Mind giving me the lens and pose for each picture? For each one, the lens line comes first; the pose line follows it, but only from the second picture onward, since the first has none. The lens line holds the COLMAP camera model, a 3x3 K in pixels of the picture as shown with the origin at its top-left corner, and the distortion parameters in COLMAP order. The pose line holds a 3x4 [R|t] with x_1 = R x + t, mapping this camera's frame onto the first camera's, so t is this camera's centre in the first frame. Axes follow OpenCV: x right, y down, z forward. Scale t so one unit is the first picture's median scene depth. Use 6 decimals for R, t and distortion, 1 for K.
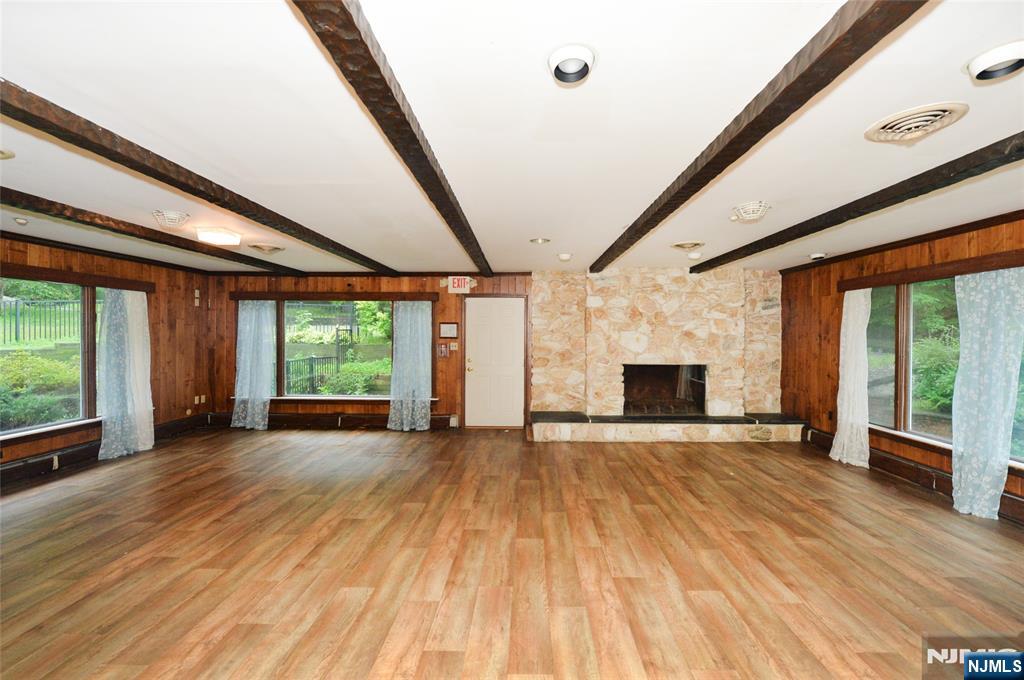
lens RADIAL K [[413.6, 0, 513.5], [0, 413.6, 342.2], [0, 0, 1]] dist [-0.007155, 0.000006]
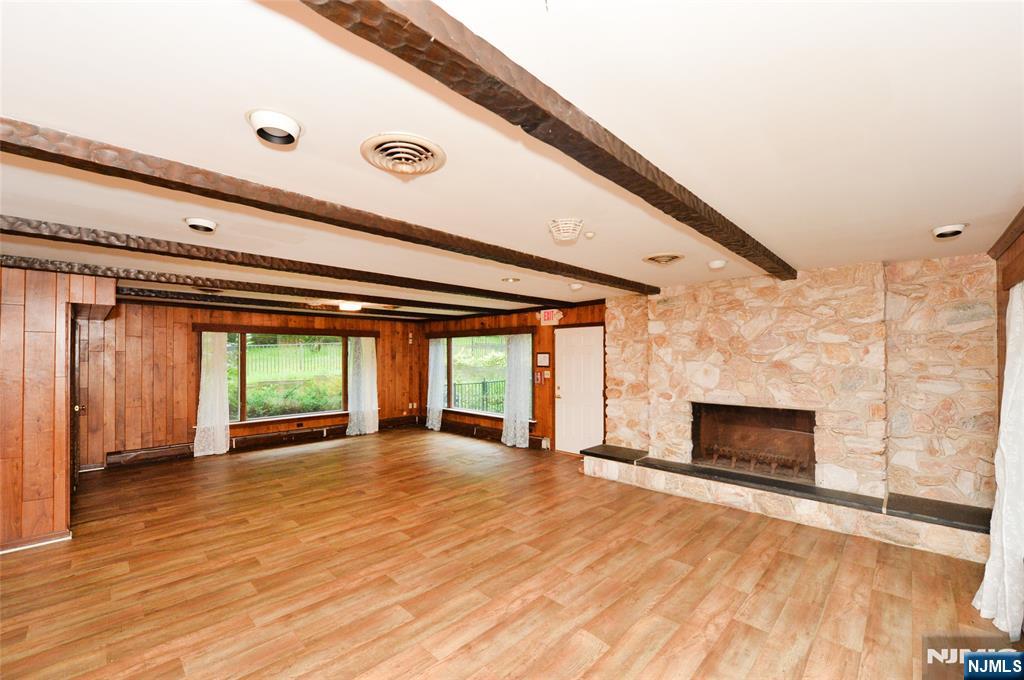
lens RADIAL K [[418.6, 0, 514.3], [0, 418.6, 349.5], [0, 0, 1]] dist [-0.001899, -0.000206]
pose [[0.723013, -0.016626, -0.690635, 0.588107], [-0.006987, 0.999483, -0.031376, -0.021239], [0.690799, 0.027510, 0.722523, 0.155132]]
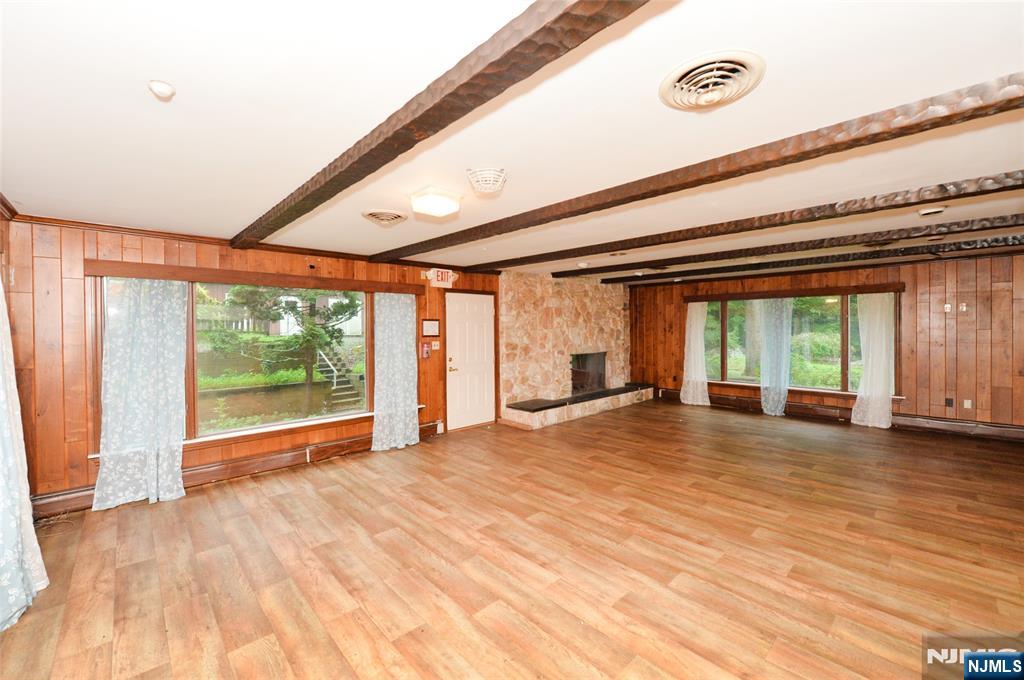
lens RADIAL K [[418.6, 0, 528.5], [0, 418.6, 324.9], [0, 0, 1]] dist [0.000440, 0.000092]
pose [[0.696649, -0.003267, 0.717404, -0.703384], [0.022866, 0.999583, -0.017653, -0.014614], [-0.717047, 0.028702, 0.696433, 0.227583]]
